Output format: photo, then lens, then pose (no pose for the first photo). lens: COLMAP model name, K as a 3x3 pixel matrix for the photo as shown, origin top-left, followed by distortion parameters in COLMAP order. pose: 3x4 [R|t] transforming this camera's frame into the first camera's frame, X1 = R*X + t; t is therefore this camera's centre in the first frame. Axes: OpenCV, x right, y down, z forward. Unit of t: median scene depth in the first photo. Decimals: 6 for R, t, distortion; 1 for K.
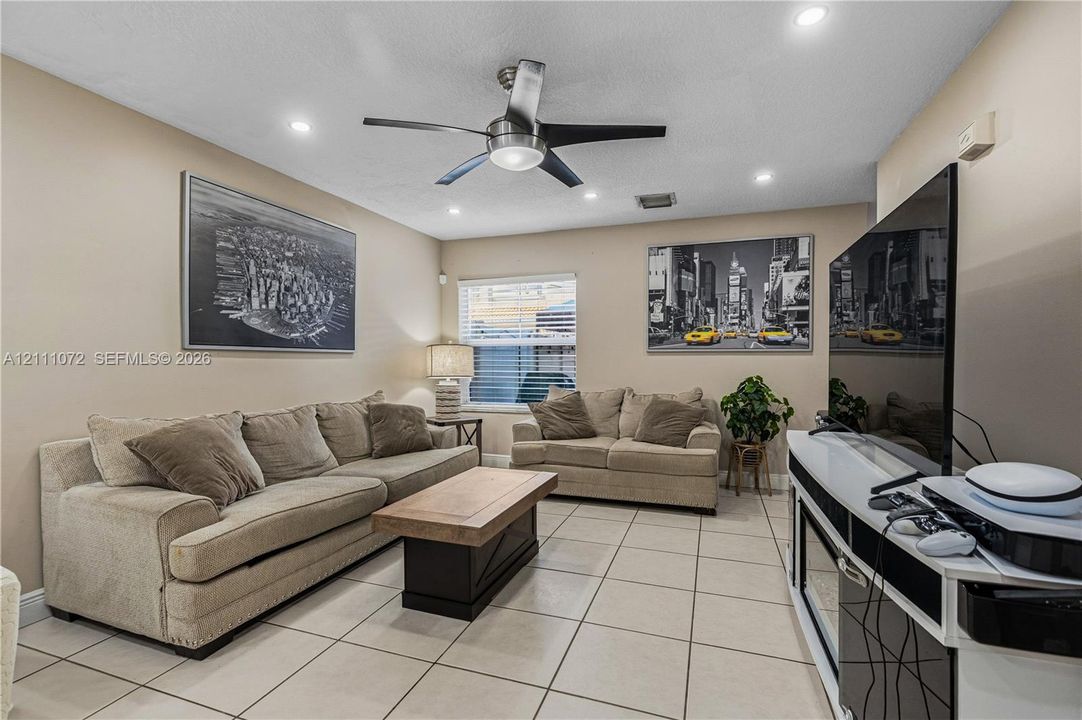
lens RADIAL K [[481.1, 0, 542.9], [0, 481.1, 364.5], [0, 0, 1]] dist [-0.000656, 0.000835]
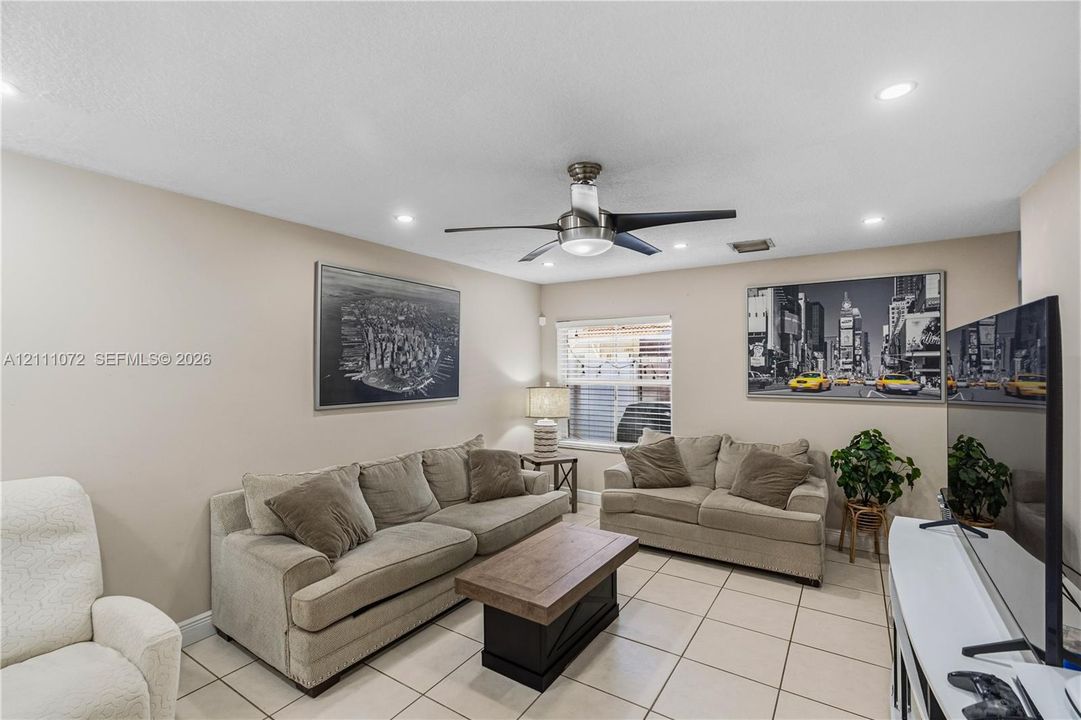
lens RADIAL K [[474.2, 0, 549.2], [0, 474.2, 362.2], [0, 0, 1]] dist [-0.004347, 0.005554]
pose [[0.973858, -0.003091, -0.227139, 0.061873], [-0.001201, 0.999823, -0.018758, -0.099044], [0.227157, 0.018540, 0.973682, -0.007483]]
